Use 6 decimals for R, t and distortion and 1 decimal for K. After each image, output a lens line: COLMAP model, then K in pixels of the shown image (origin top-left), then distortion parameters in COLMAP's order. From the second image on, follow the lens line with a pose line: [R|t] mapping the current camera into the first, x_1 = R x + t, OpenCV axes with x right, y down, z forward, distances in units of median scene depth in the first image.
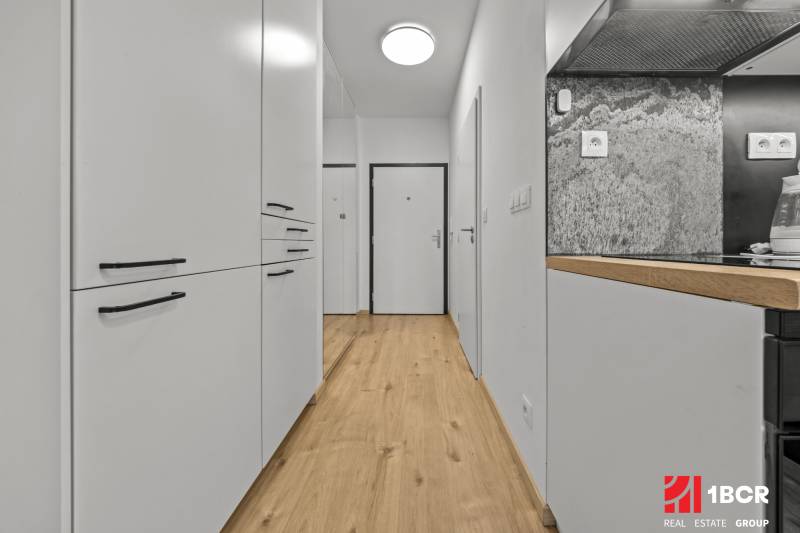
lens RADIAL K [[280.3, 0, 403.1], [0, 280.3, 242.6], [0, 0, 1]] dist [-0.002167, -0.000249]
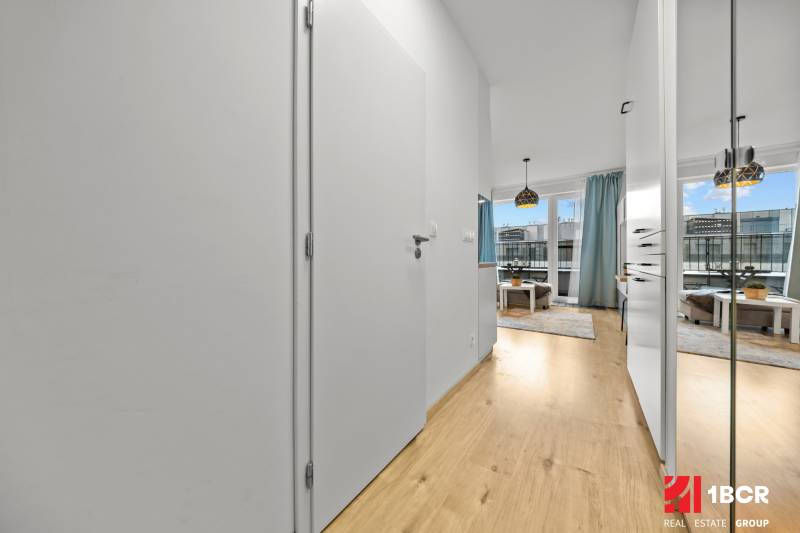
lens RADIAL K [[271.0, 0, 402.4], [0, 271.0, 257.9], [0, 0, 1]] dist [-0.000658, -0.000132]
pose [[-0.848816, 0.002459, 0.528682, -0.201023], [-0.002115, 0.999965, -0.008046, 0.016592], [-0.528684, -0.007947, -0.848782, 3.482729]]
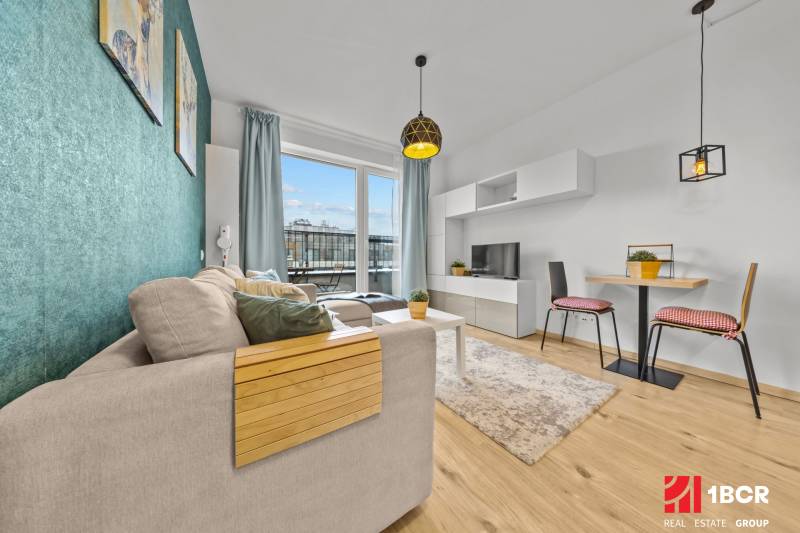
lens RADIAL K [[248.7, 0, 386.4], [0, 248.7, 265.0], [0, 0, 1]] dist [0.000005, -0.000043]
pose [[-0.851776, 0.017862, -0.523601, 1.924880], [0.008289, 0.999753, 0.020620, 0.040788], [0.523840, 0.013224, -0.851714, 0.018018]]
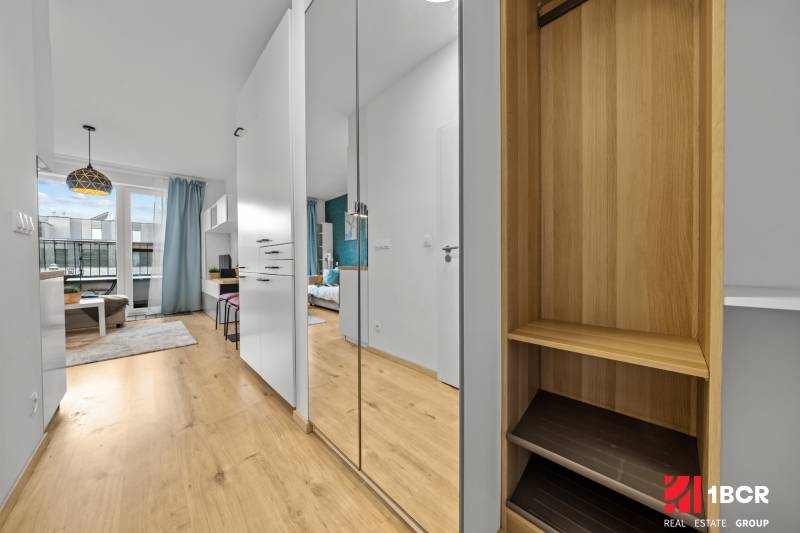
lens RADIAL K [[265.0, 0, 393.0], [0, 265.0, 265.3], [0, 0, 1]] dist [0.000395, 0.000092]
pose [[-0.696943, 0.012218, -0.717022, 0.212909], [0.009888, 0.999924, 0.007427, 0.015724], [0.717058, -0.001913, -0.697011, 3.424176]]
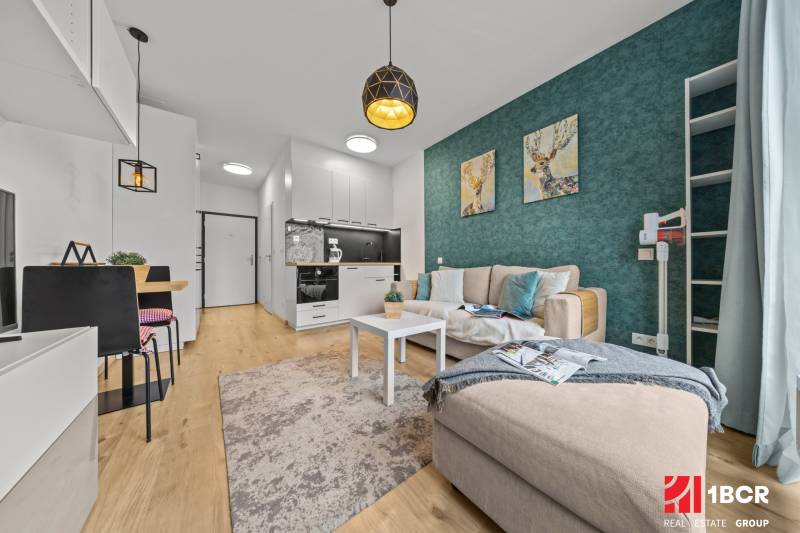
lens RADIAL K [[248.7, 0, 386.4], [0, 248.7, 265.0], [0, 0, 1]] dist [0.000005, -0.000043]
pose [[0.797321, -0.001710, 0.603554, -0.584398], [0.002100, 0.999998, 0.000059, 0.078808], [-0.603552, 0.001221, 0.797322, -3.081066]]
